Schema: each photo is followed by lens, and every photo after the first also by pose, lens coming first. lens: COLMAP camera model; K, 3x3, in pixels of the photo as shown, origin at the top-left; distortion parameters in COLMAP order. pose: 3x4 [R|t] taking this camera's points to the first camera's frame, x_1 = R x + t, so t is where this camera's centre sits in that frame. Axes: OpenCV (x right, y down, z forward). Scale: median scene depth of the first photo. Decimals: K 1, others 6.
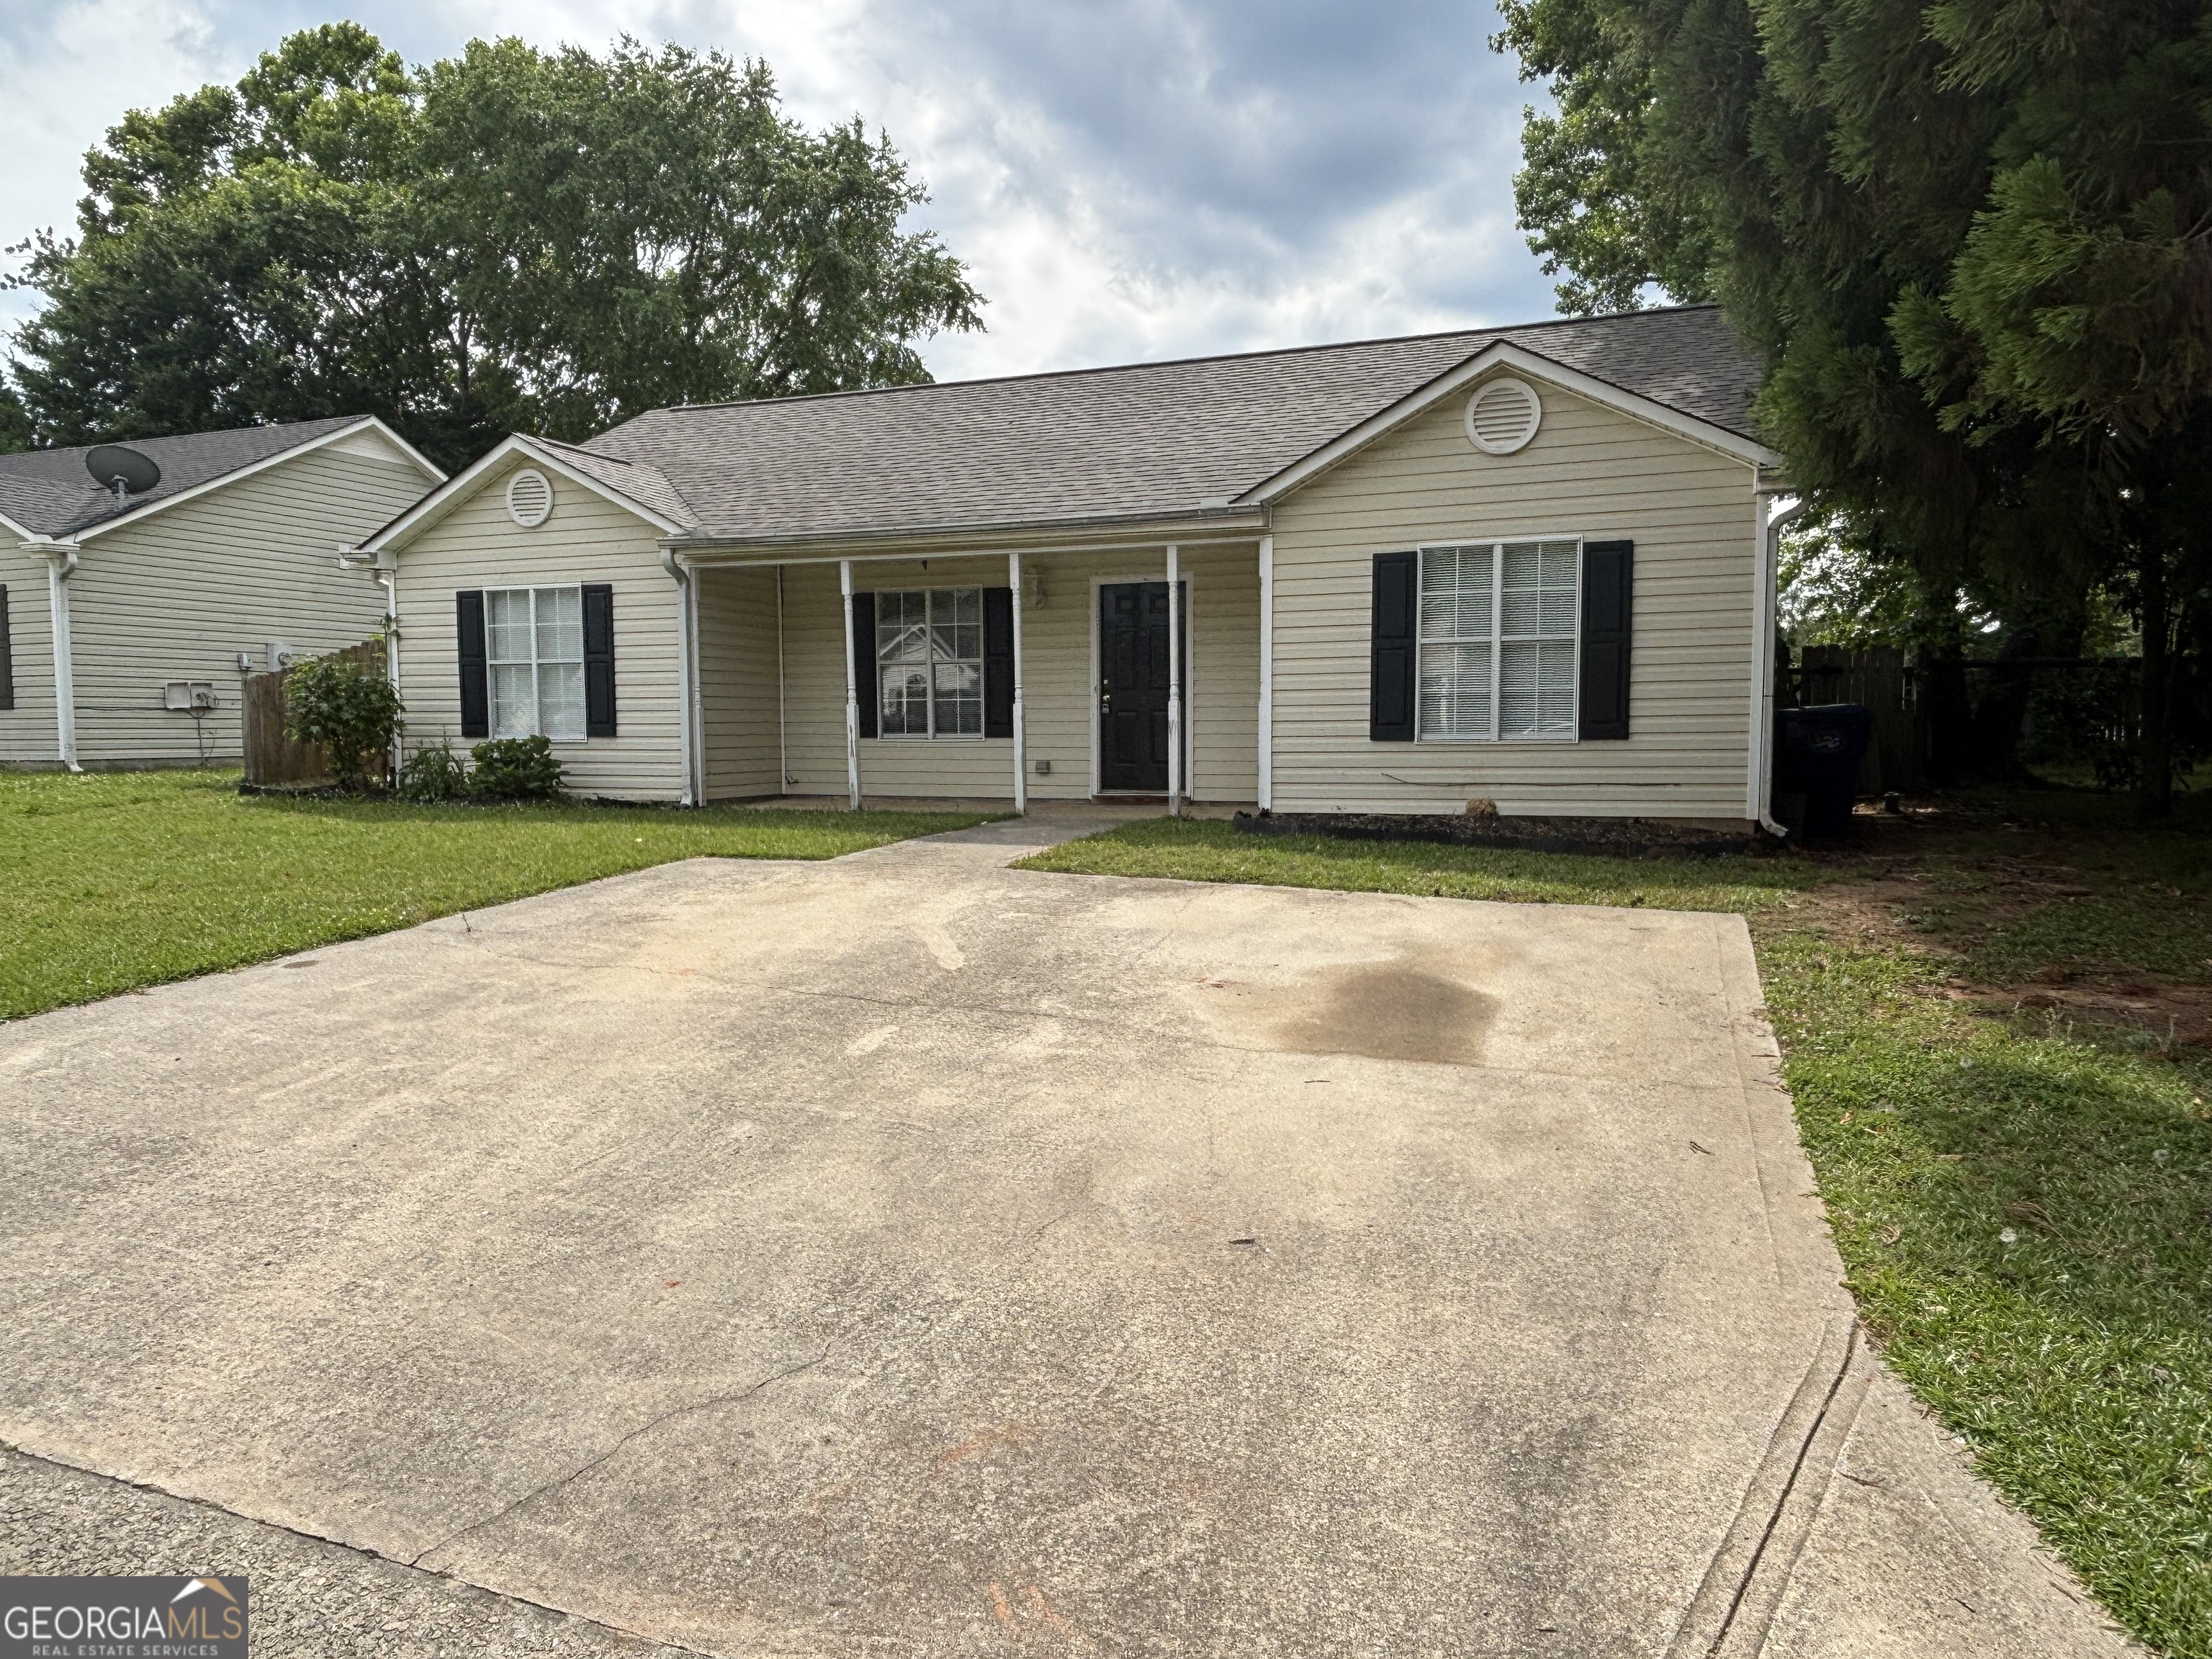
lens RADIAL K [[1417.8, 0, 1106.0], [0, 1417.8, 829.5], [0, 0, 1]] dist [0.069455, -0.101768]
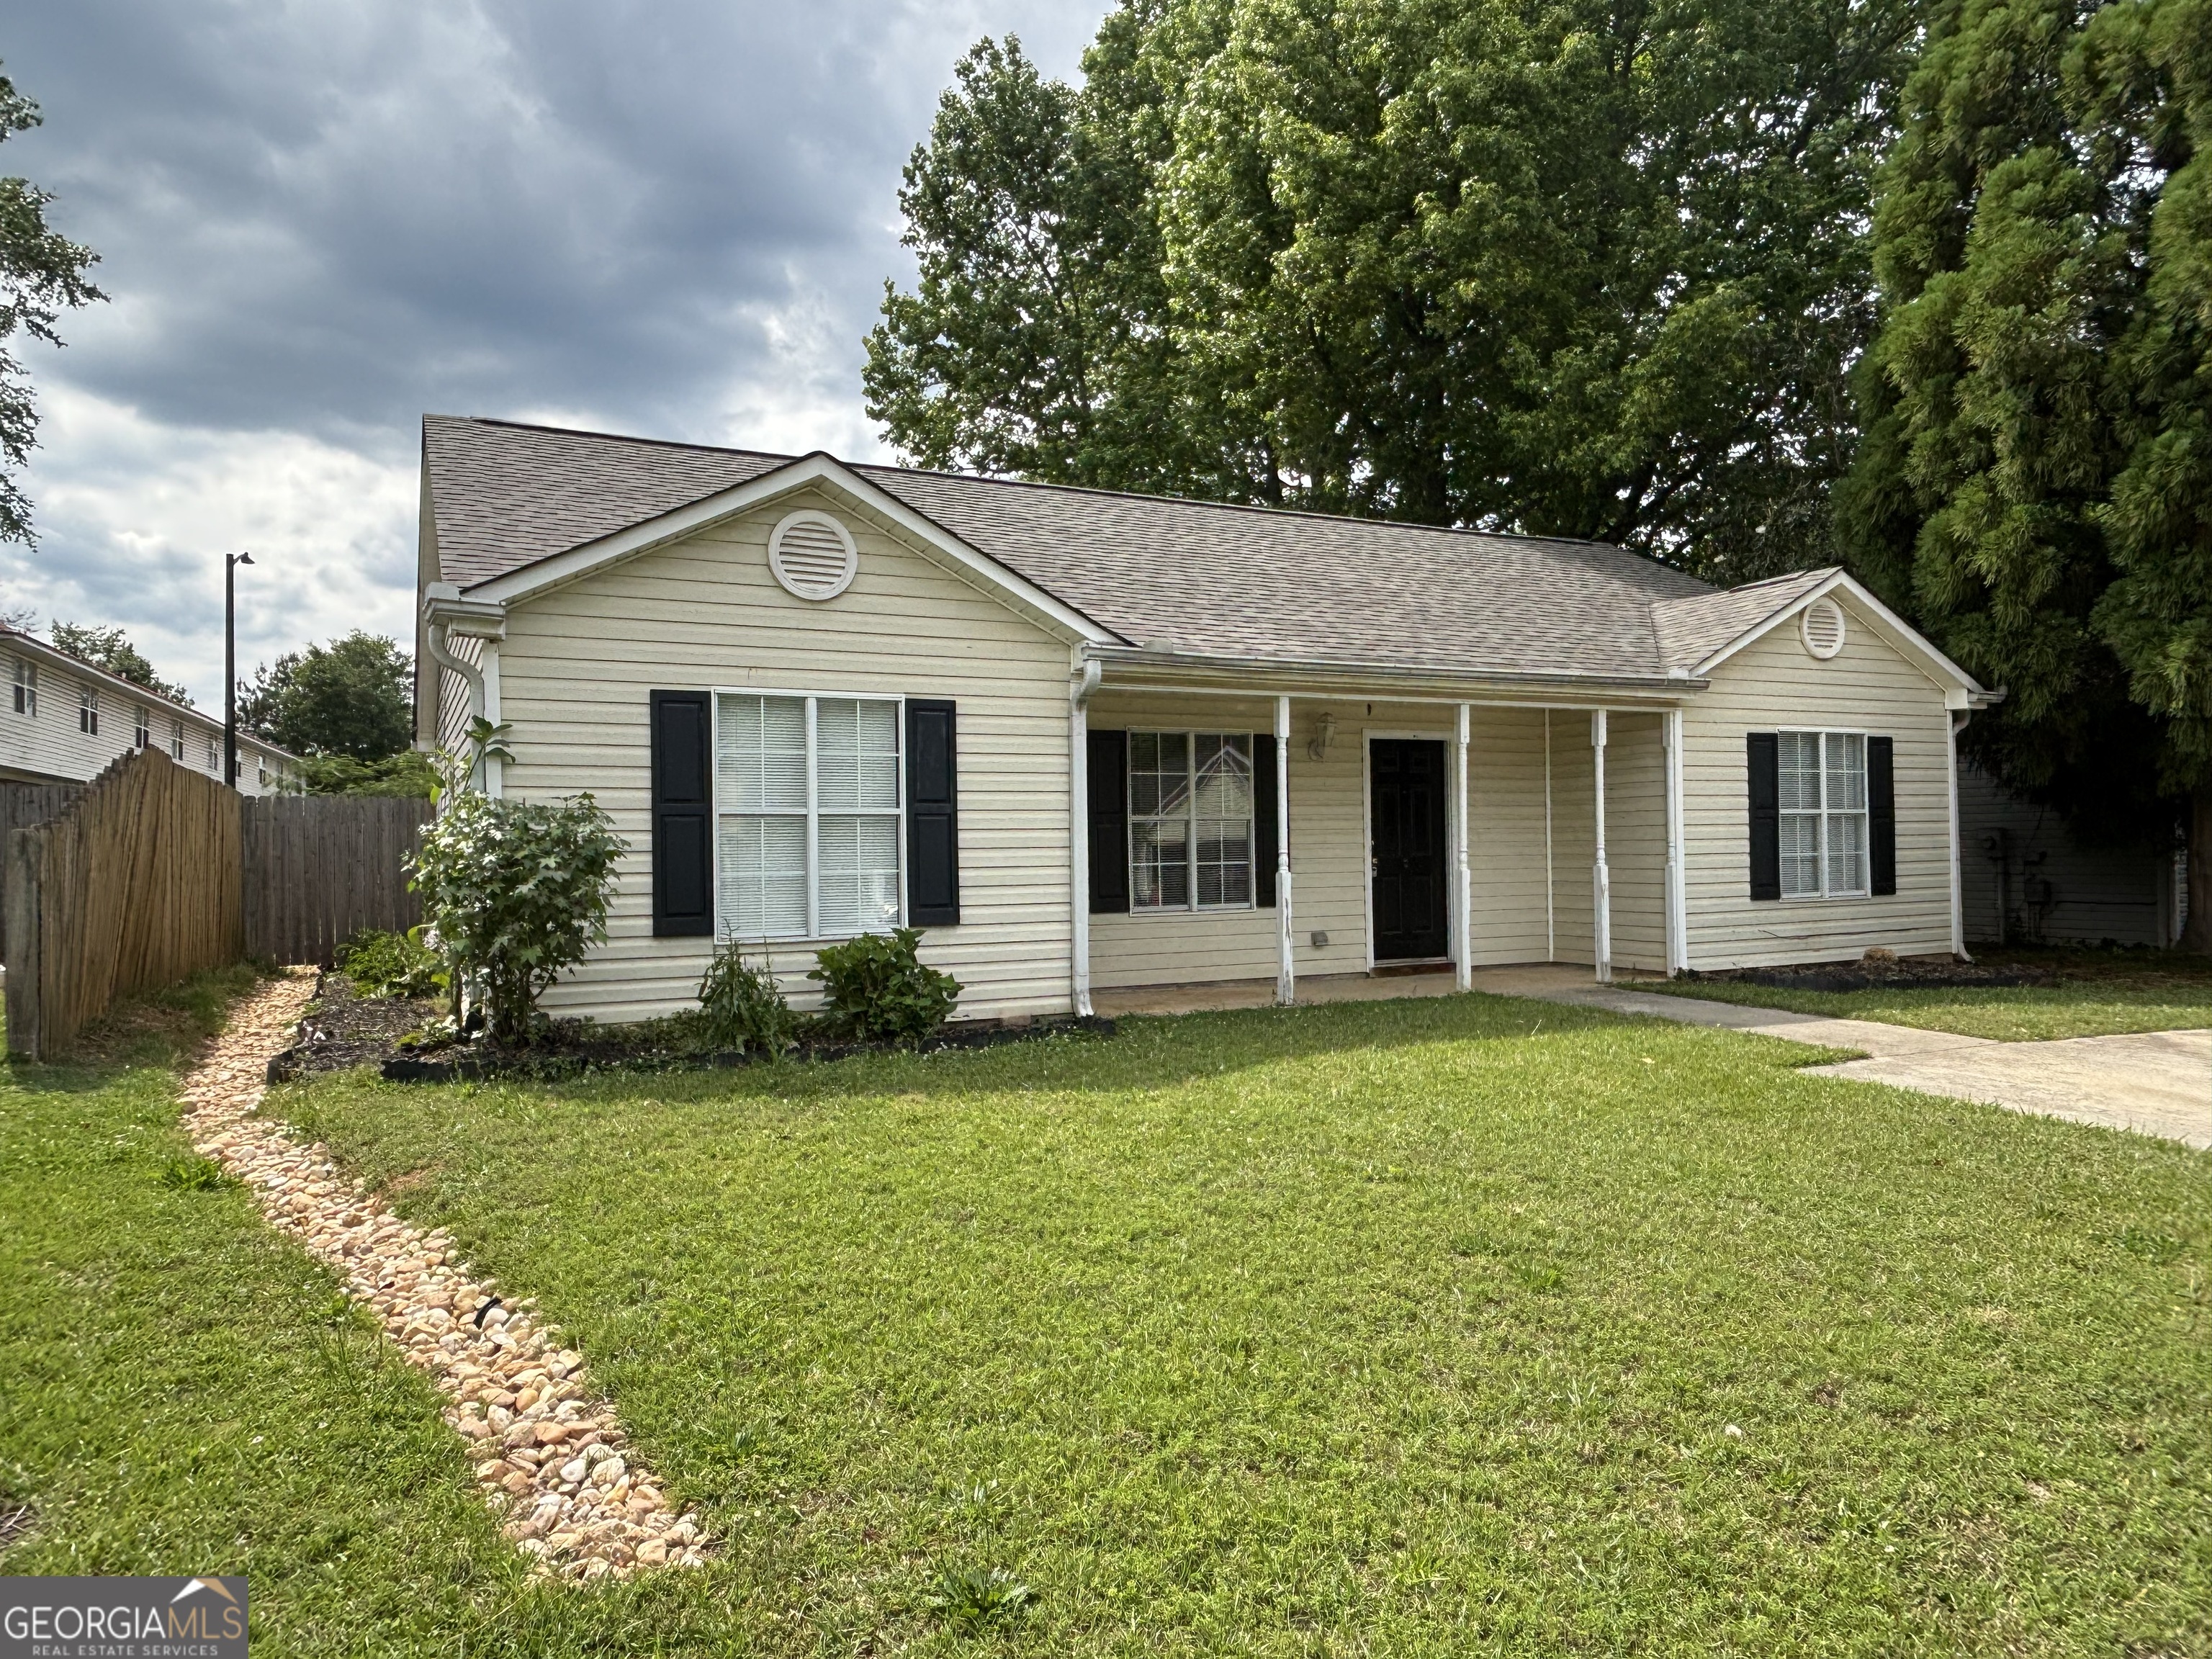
lens RADIAL K [[1429.6, 0, 1106.0], [0, 1429.6, 829.5], [0, 0, 1]] dist [0.085662, -0.098987]
pose [[0.676734, 0.007104, 0.736193, -0.819502], [0.066126, 0.995325, -0.070390, -0.059864], [-0.733252, 0.096317, 0.673101, 0.510522]]
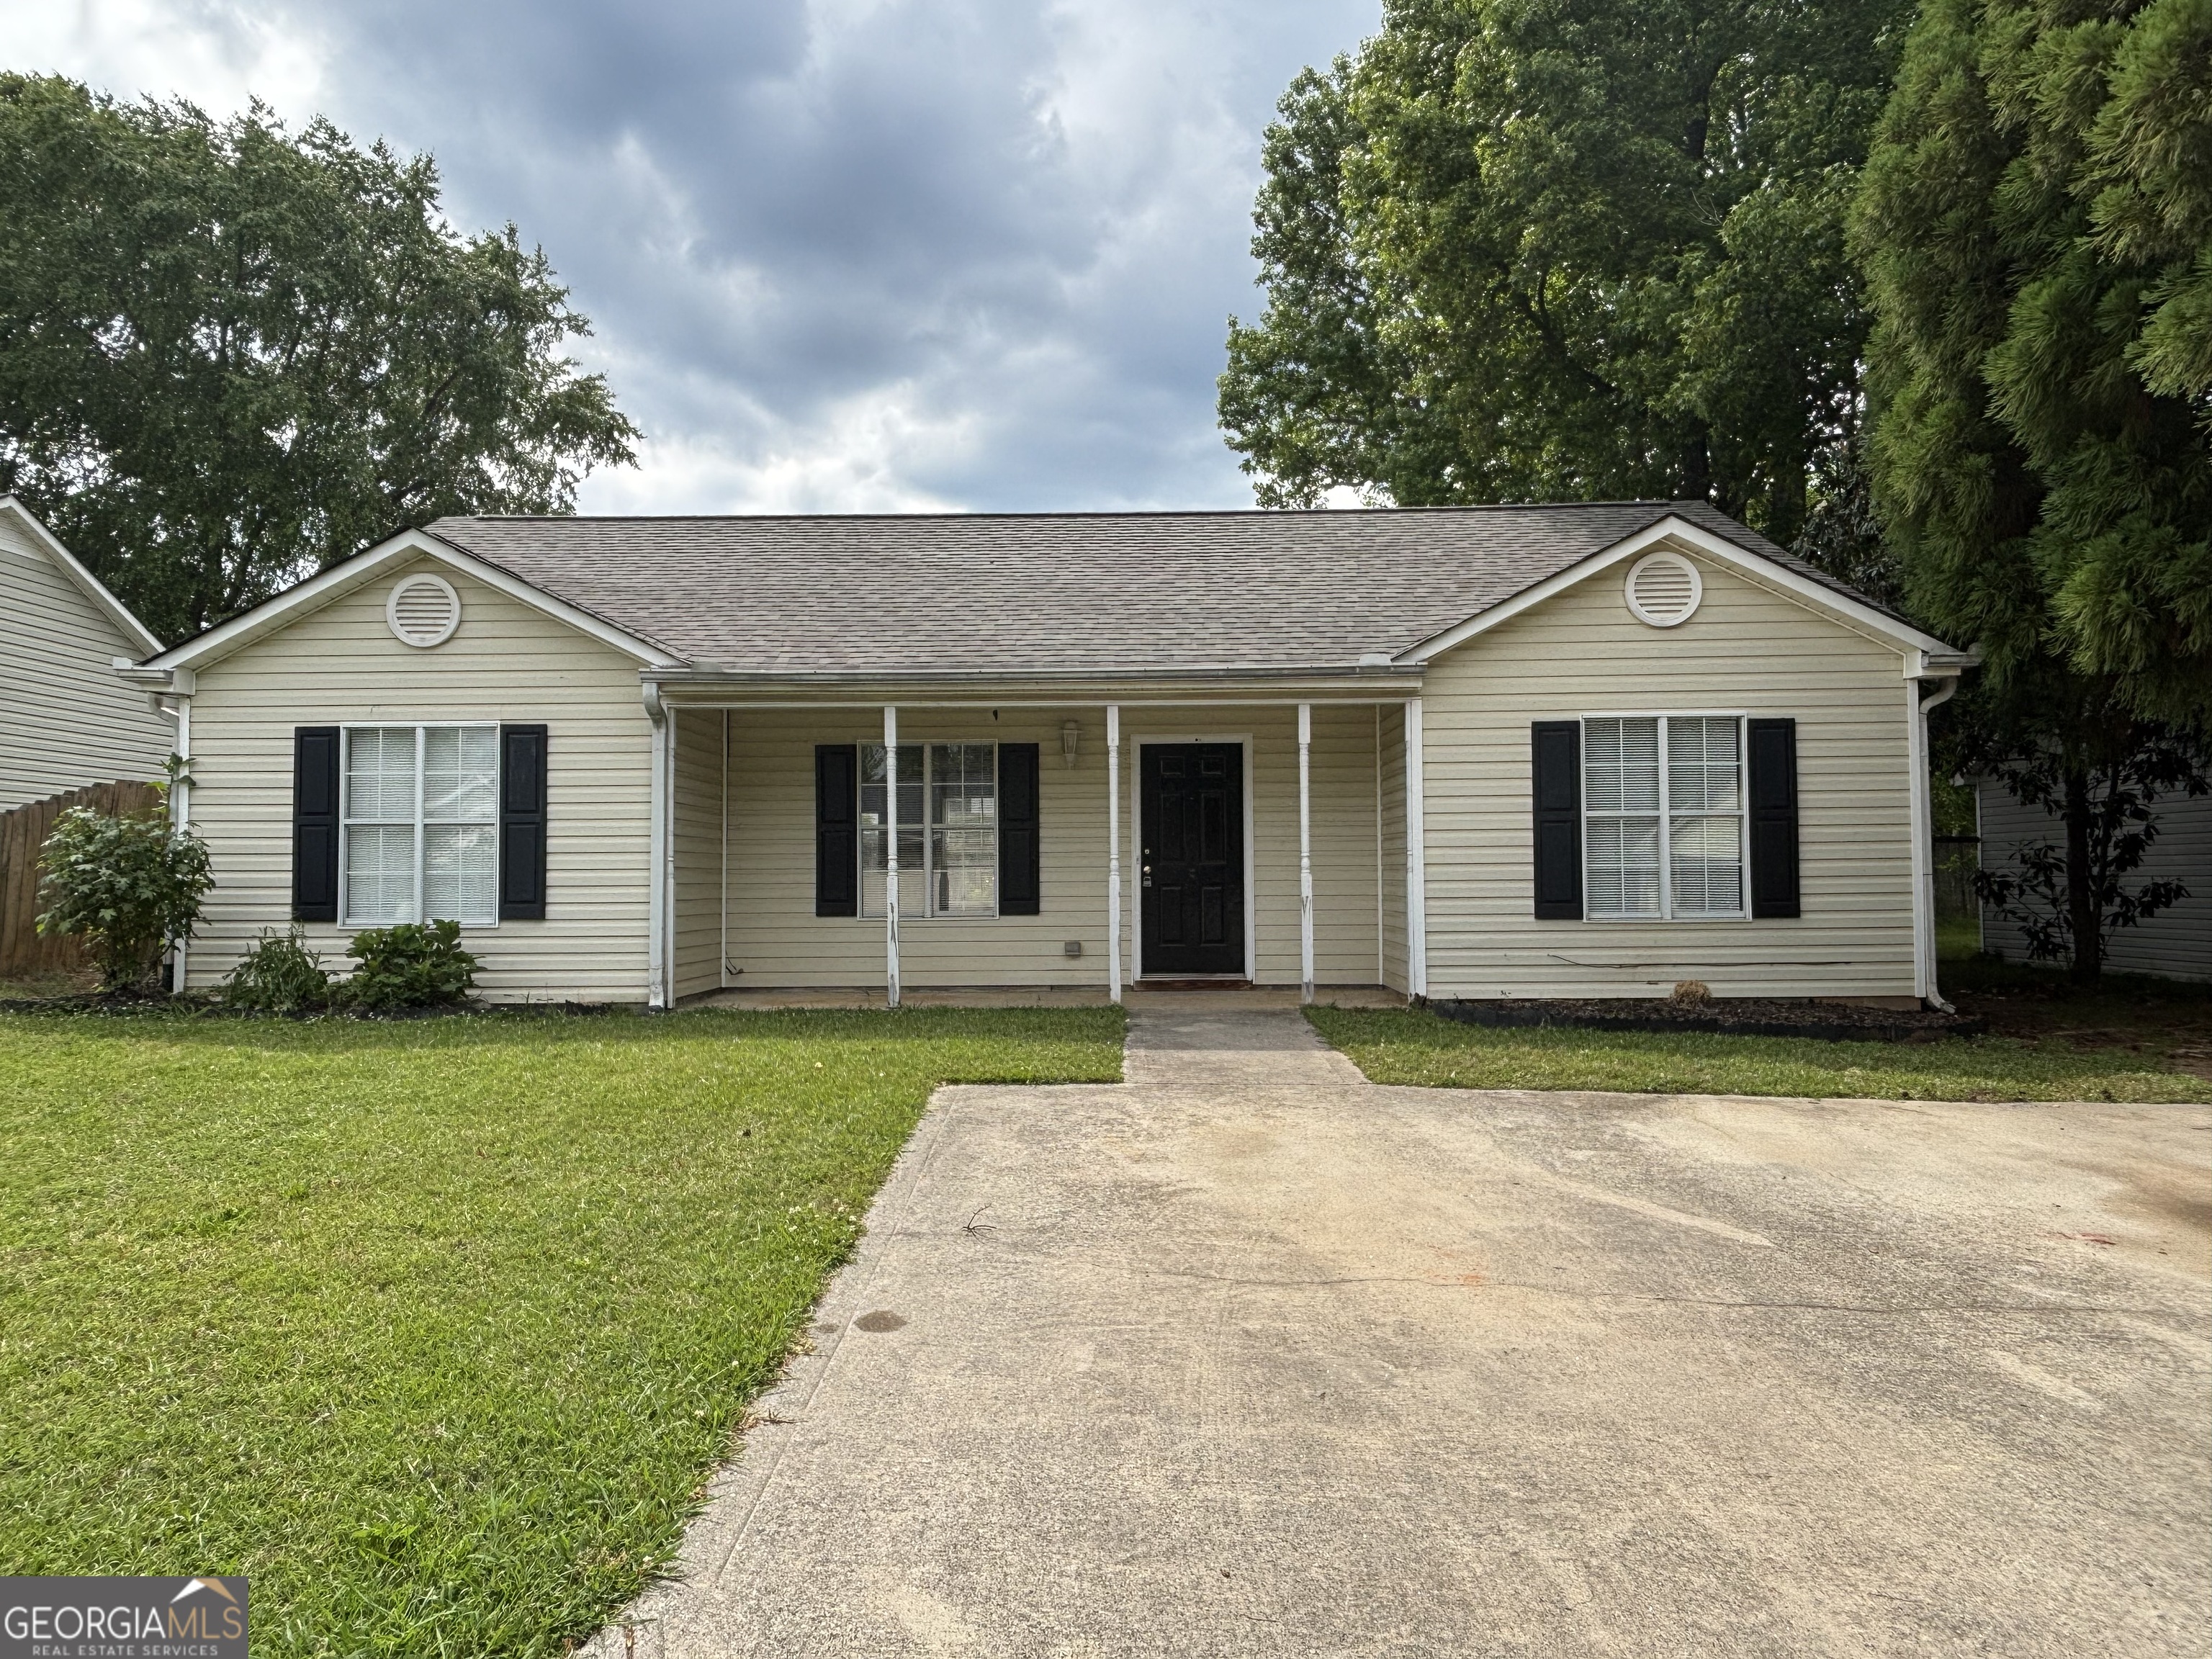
lens RADIAL K [[1417.8, 0, 1106.0], [0, 1417.8, 829.5], [0, 0, 1]] dist [0.069455, -0.101768]
pose [[0.943423, 0.011551, 0.331390, -0.325486], [0.026045, 0.993724, -0.108785, -0.022494], [-0.330567, 0.111261, 0.937201, 0.179778]]
